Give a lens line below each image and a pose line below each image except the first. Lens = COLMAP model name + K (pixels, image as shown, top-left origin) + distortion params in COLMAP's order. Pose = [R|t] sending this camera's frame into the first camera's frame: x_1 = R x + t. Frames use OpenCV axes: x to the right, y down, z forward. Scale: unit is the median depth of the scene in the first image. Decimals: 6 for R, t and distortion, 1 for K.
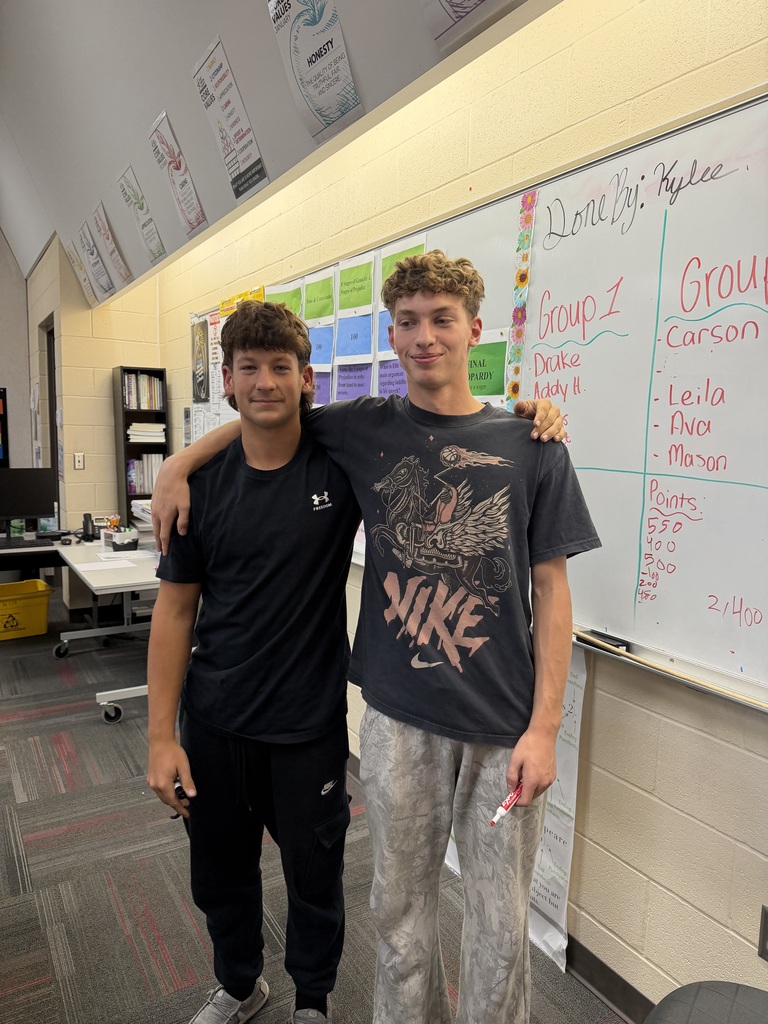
lens RADIAL K [[731.7, 0, 384.0], [0, 731.7, 512.0], [0, 0, 1]] dist [0.064331, -0.074638]
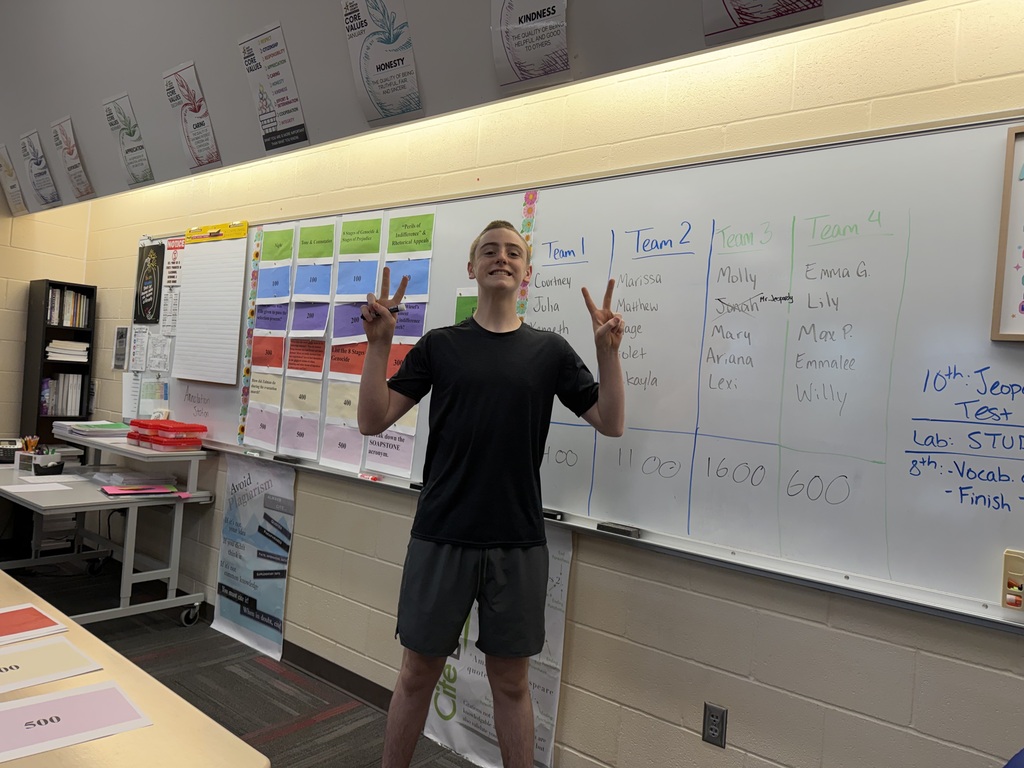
lens RADIAL K [[701.4, 0, 540.6], [0, 701.4, 366.3], [0, 0, 1]] dist [0.080538, -0.086223]
pose [[0.924073, 0.058703, 0.377681, -0.260612], [-0.011104, 0.991841, -0.126995, 0.051294], [-0.382054, 0.113159, 0.917186, -0.162019]]
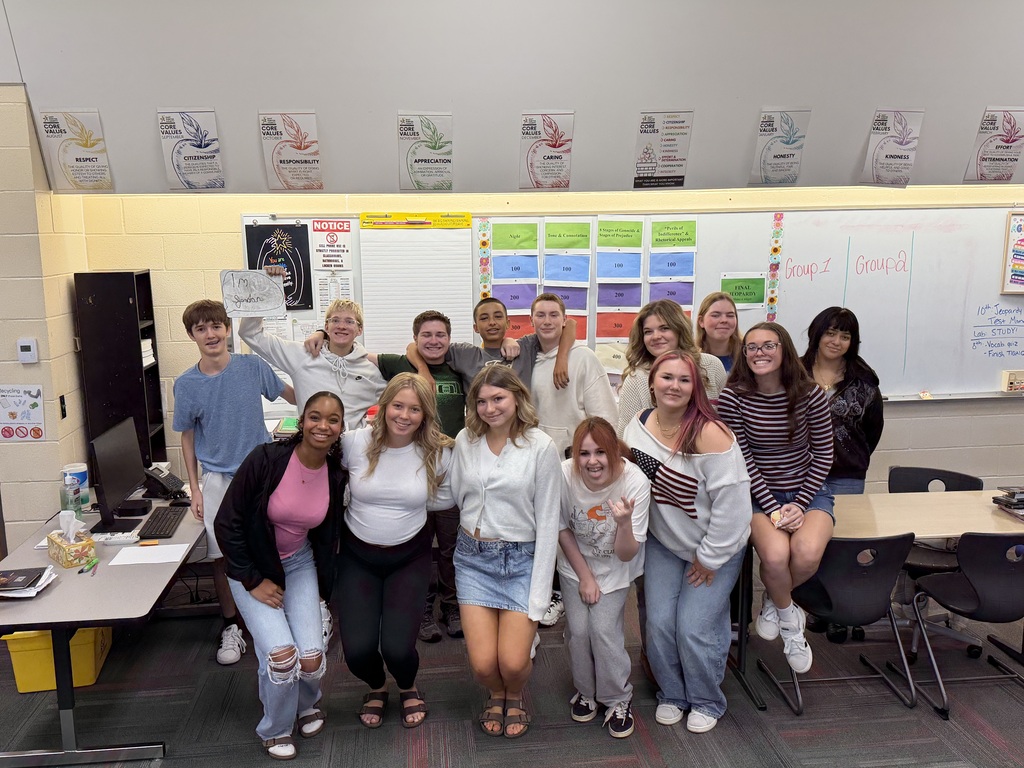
lens RADIAL K [[906.9, 0, 512.0], [0, 906.9, 384.0], [0, 0, 1]] dist [0.068124, -0.021536]
pose [[0.397805, -0.190448, 0.897486, -2.625149], [0.127423, 0.980206, 0.151522, -0.436731], [-0.908578, 0.054084, 0.414199, 0.603300]]
